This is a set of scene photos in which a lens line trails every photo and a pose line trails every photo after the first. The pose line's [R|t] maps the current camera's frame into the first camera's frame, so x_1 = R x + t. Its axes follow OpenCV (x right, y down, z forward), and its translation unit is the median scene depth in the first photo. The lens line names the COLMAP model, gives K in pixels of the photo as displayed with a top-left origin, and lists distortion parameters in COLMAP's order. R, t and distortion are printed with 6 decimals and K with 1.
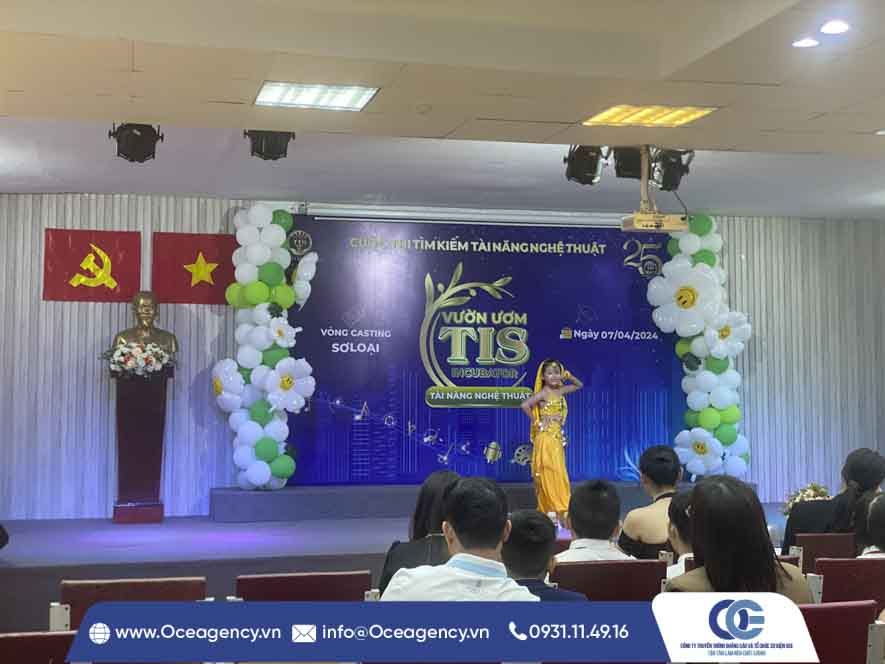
lens RADIAL K [[1313.8, 0, 484.0], [0, 1313.8, 319.7], [0, 0, 1]] dist [0.110601, 0.000000]
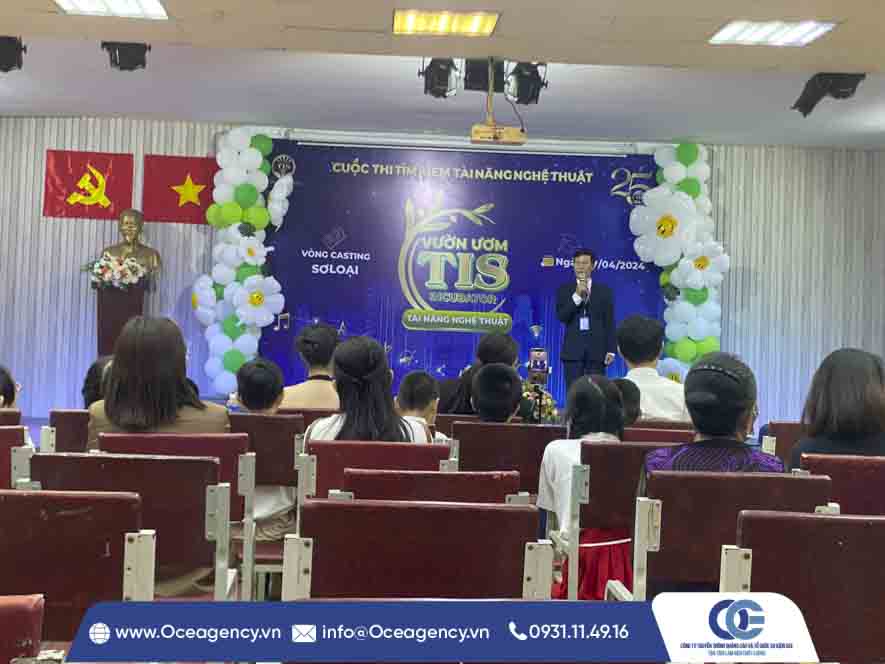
lens RADIAL K [[1313.8, 0, 447.3], [0, 1313.8, 308.2], [0, 0, 1]] dist [0.110601, 0.000000]
pose [[0.982357, 0.028205, -0.184874, 0.188571], [-0.023395, 0.999330, 0.028145, 0.021528], [0.185544, -0.023323, 0.982359, -0.002399]]
